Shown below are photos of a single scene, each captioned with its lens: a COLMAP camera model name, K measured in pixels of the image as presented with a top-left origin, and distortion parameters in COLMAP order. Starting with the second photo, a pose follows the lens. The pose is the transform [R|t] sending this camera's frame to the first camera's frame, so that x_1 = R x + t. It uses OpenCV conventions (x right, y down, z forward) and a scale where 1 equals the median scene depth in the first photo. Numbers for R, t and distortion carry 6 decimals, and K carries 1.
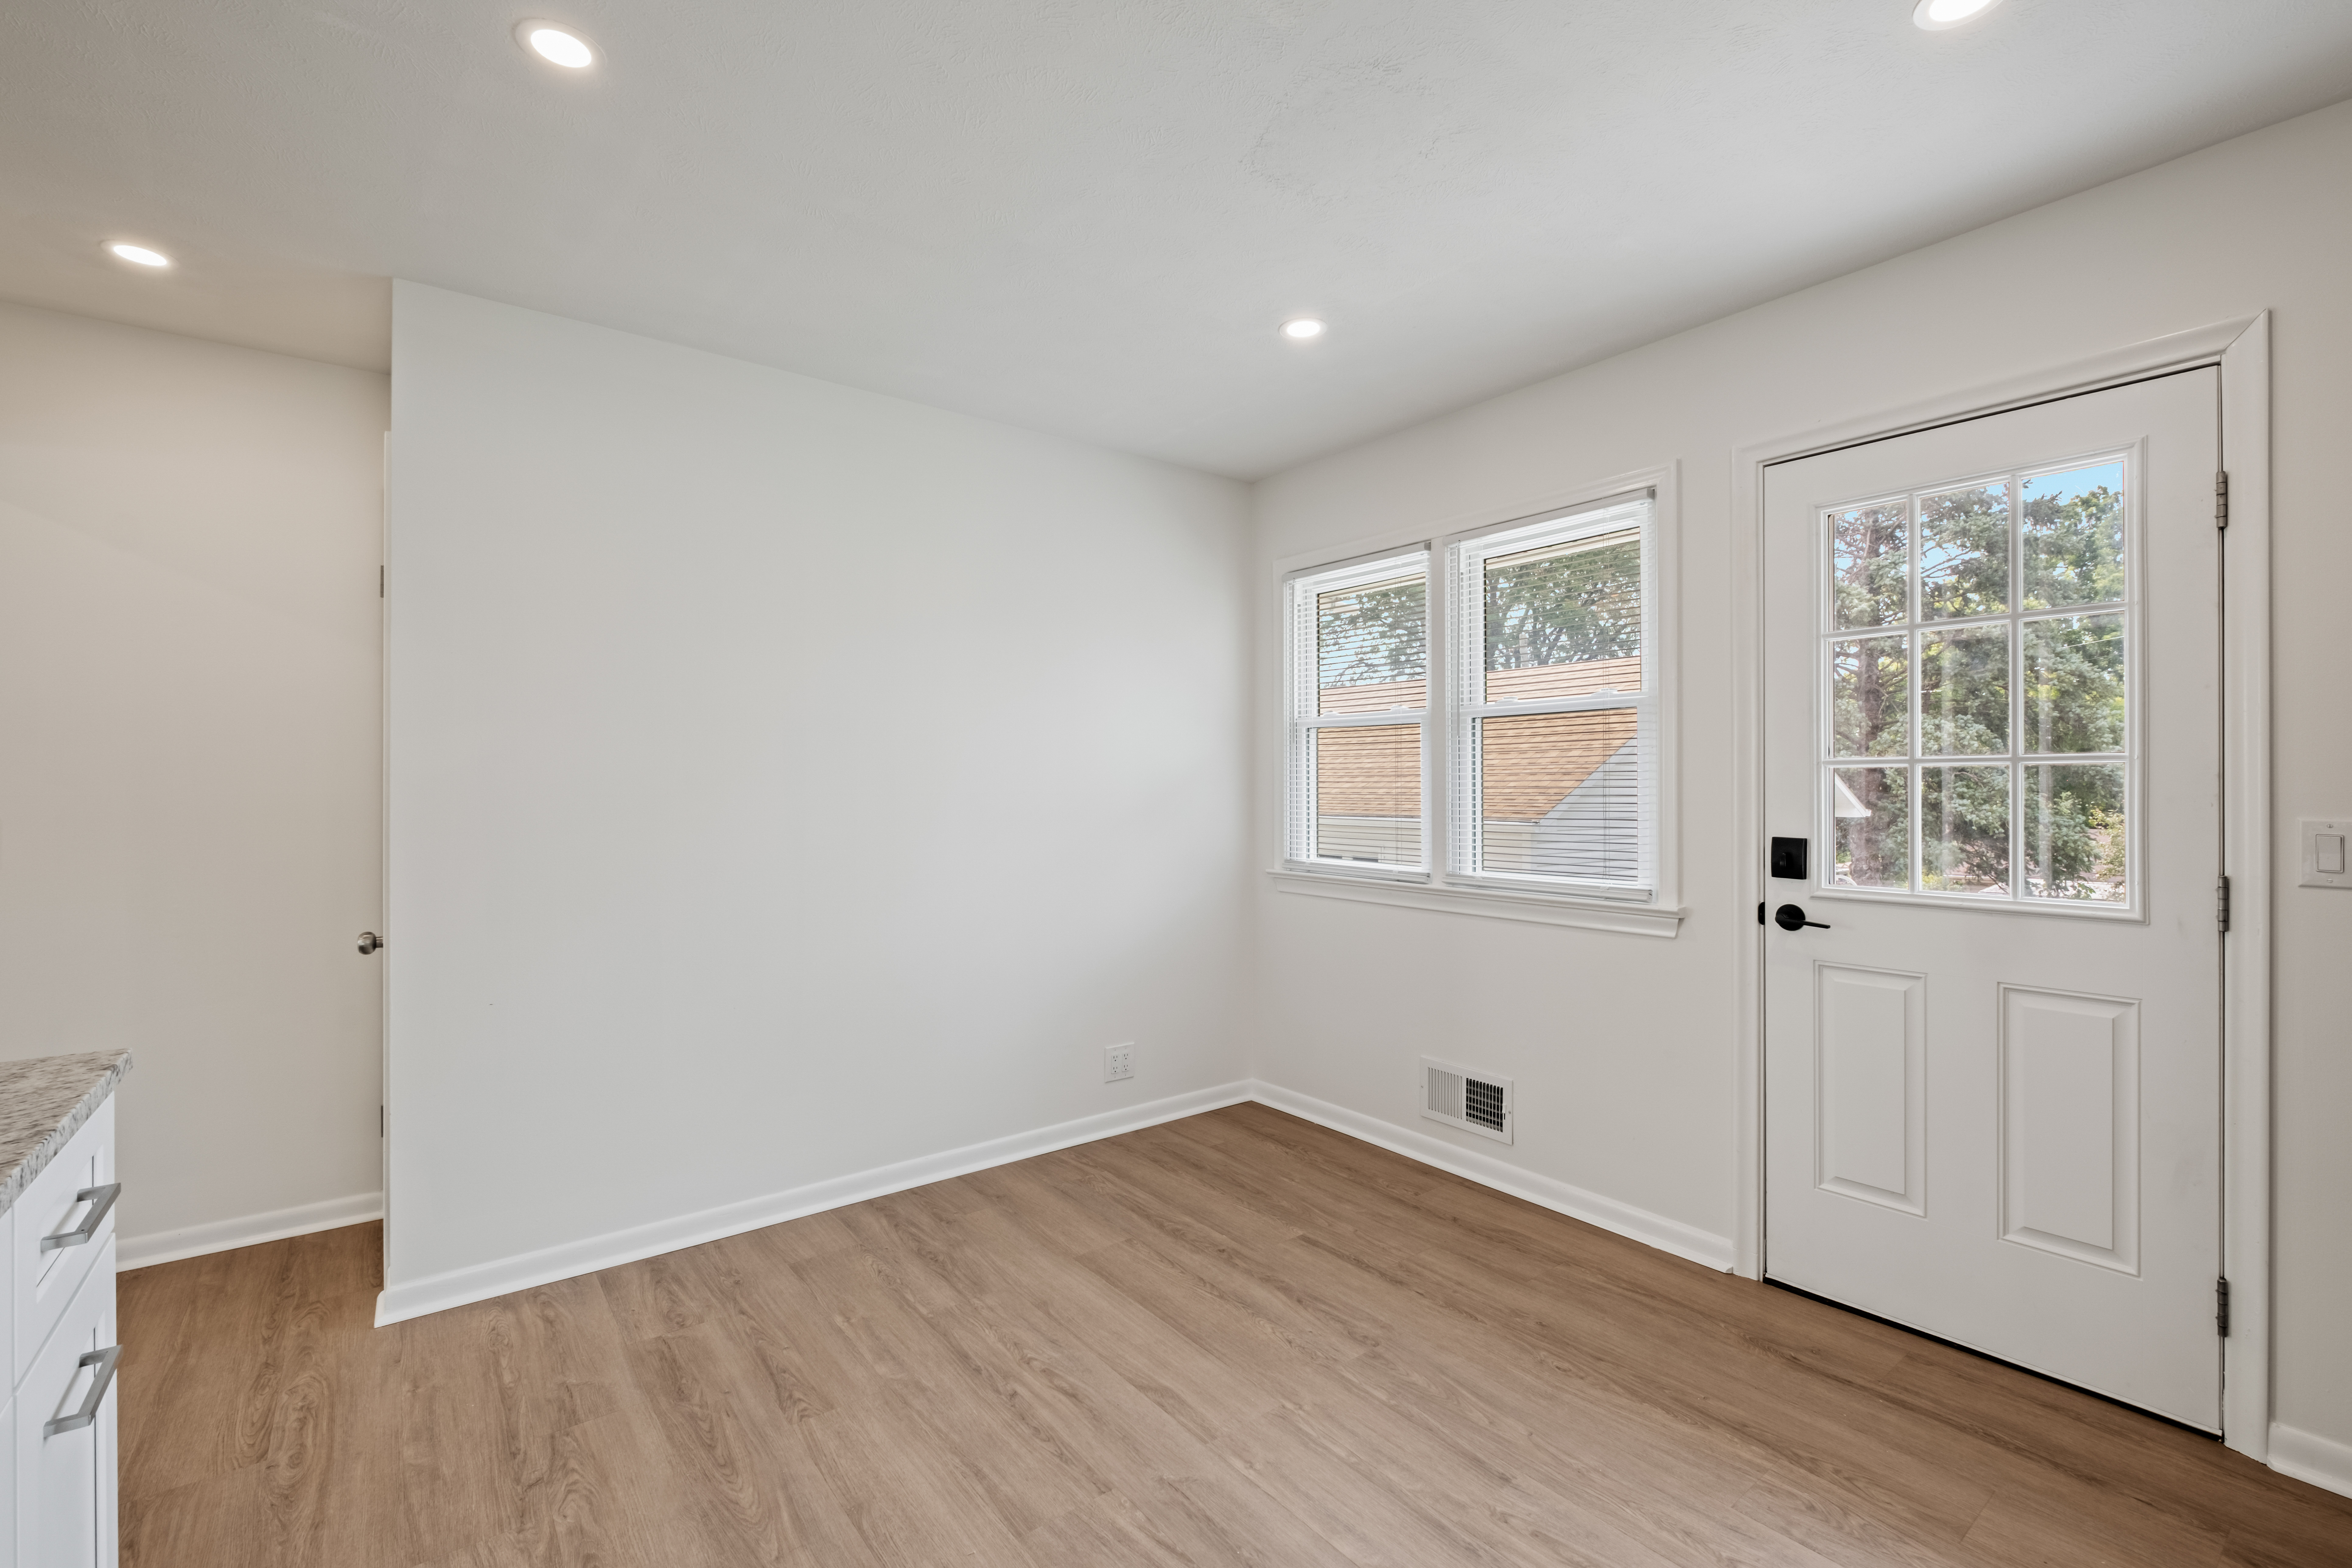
lens RADIAL K [[1026.2, 0, 1176.0], [0, 1026.2, 784.0], [0, 0, 1]] dist [0.002420, -0.006430]
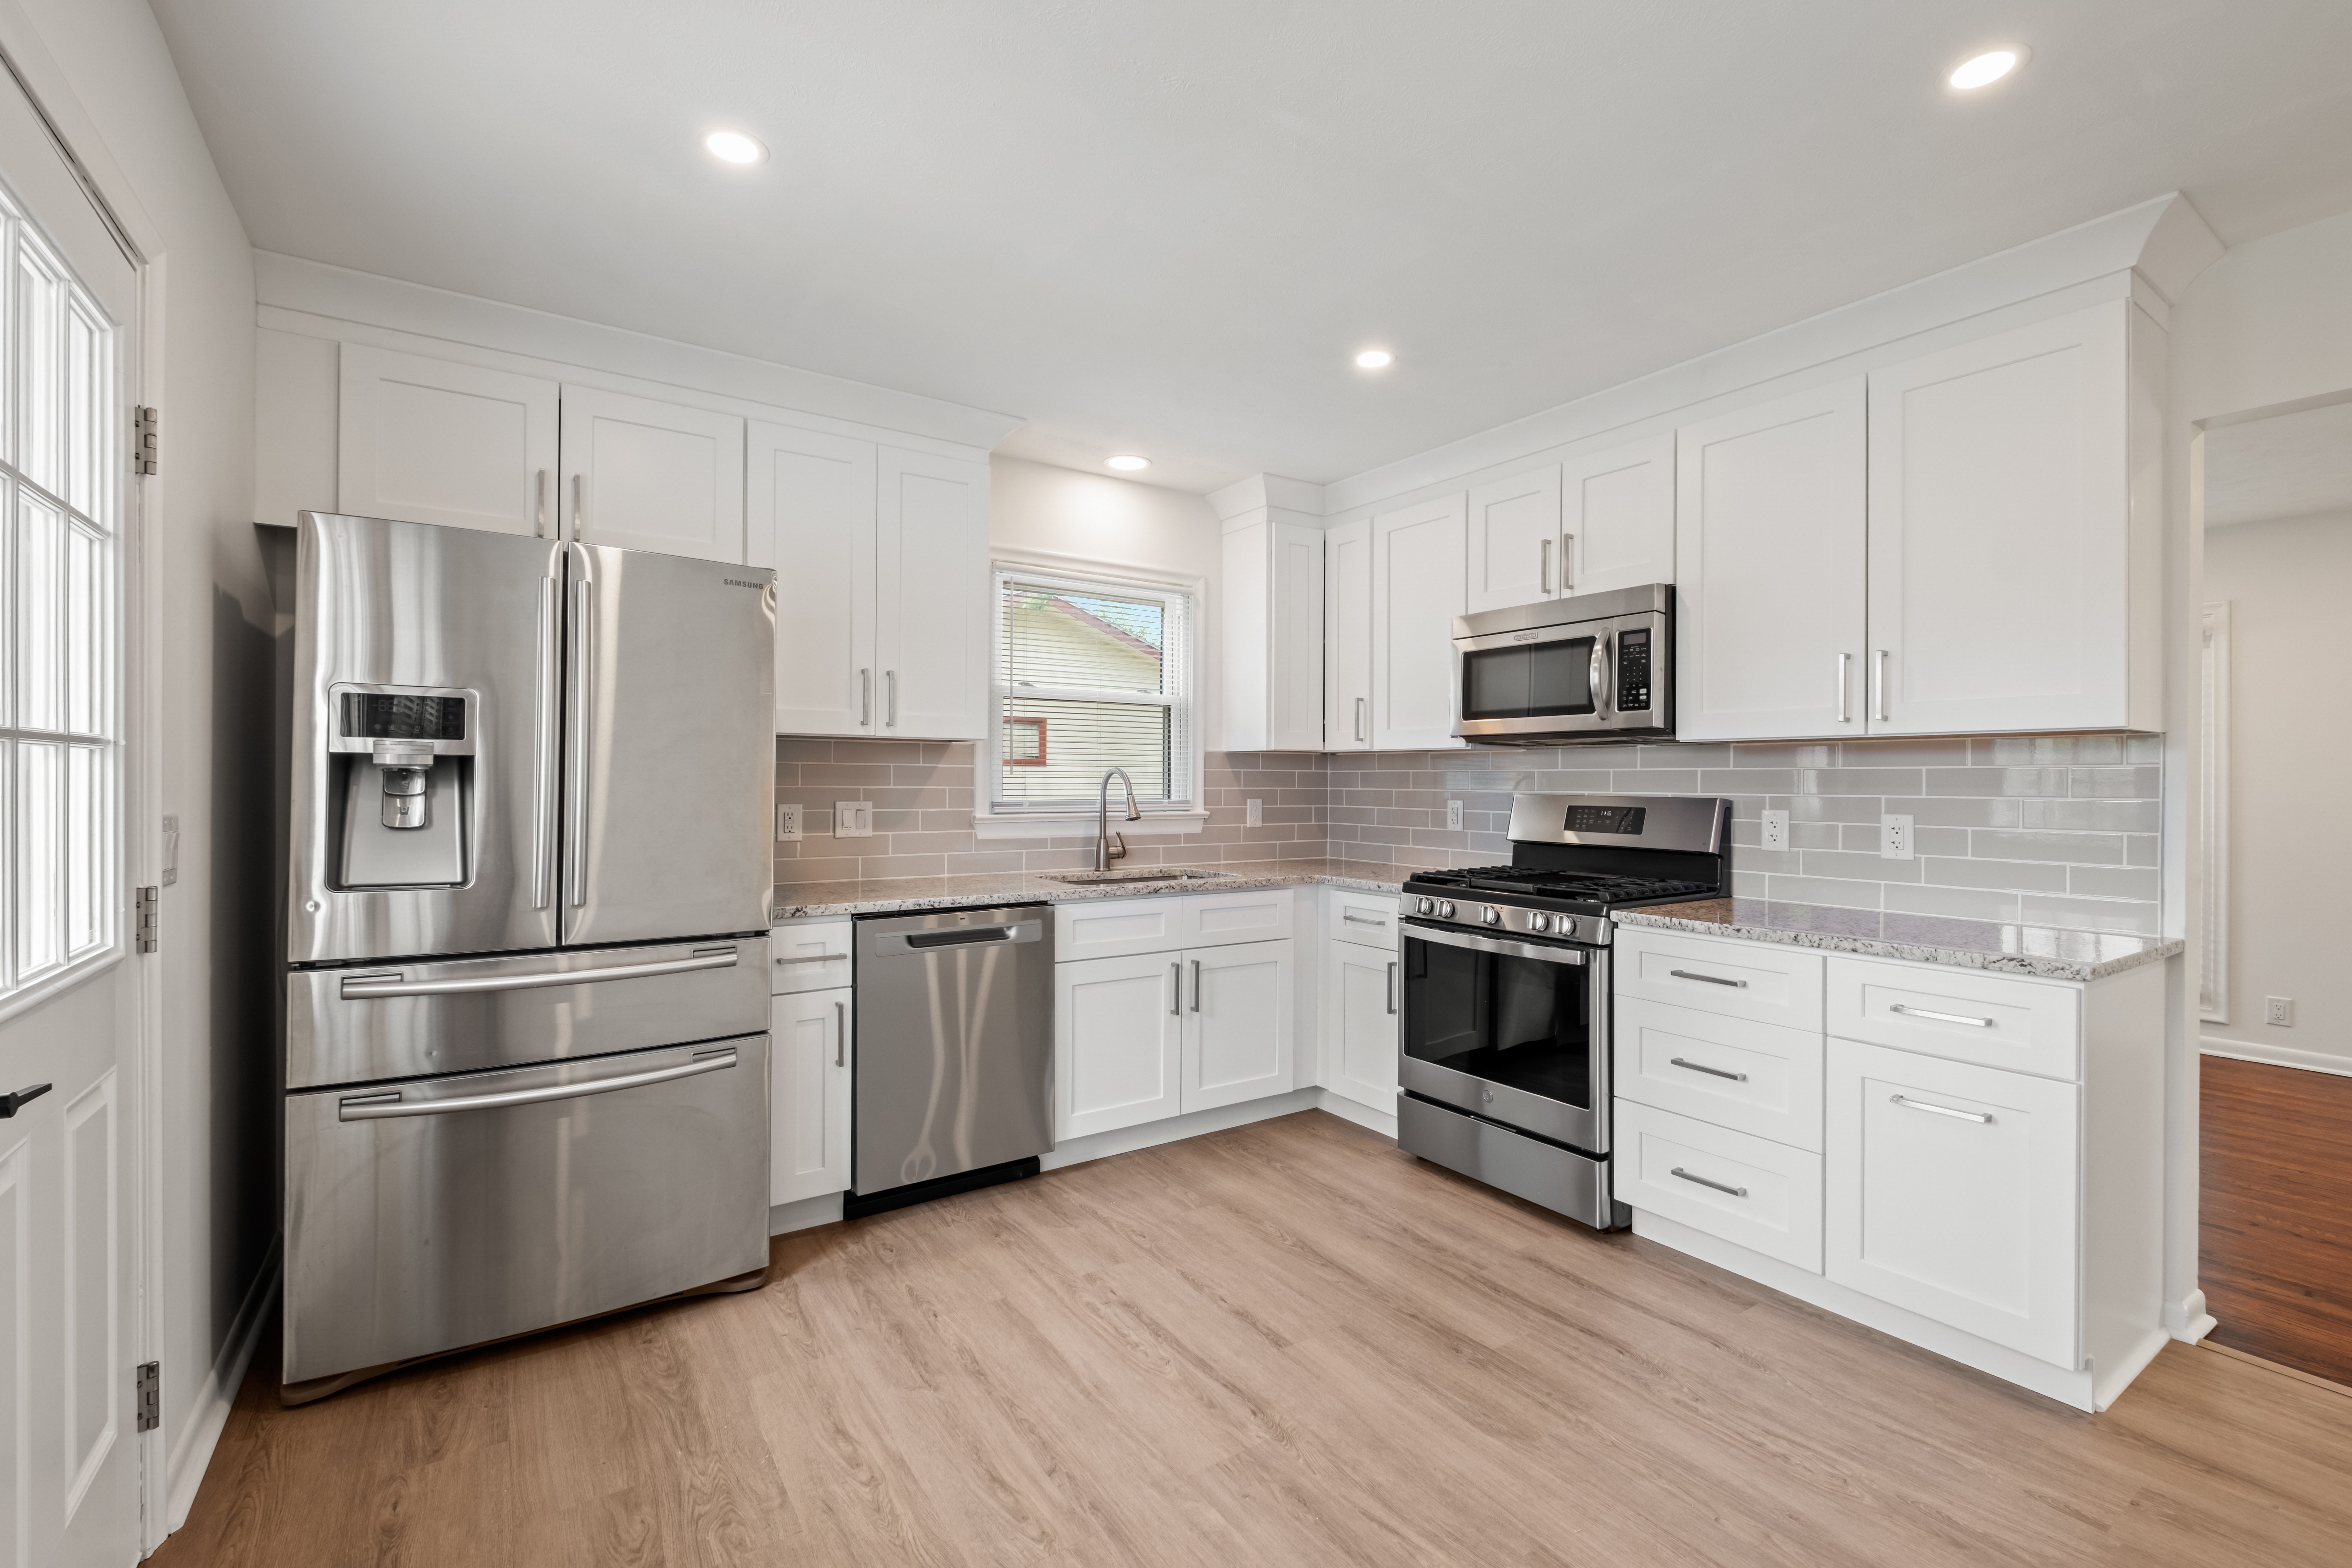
lens RADIAL K [[1026.2, 0, 1176.0], [0, 1026.2, 784.0], [0, 0, 1]] dist [0.002420, -0.006430]
pose [[-0.998538, -0.001443, 0.054033, 0.140360], [-0.001116, 0.999981, 0.006077, -0.002886], [-0.054041, 0.006008, -0.998521, 1.932430]]
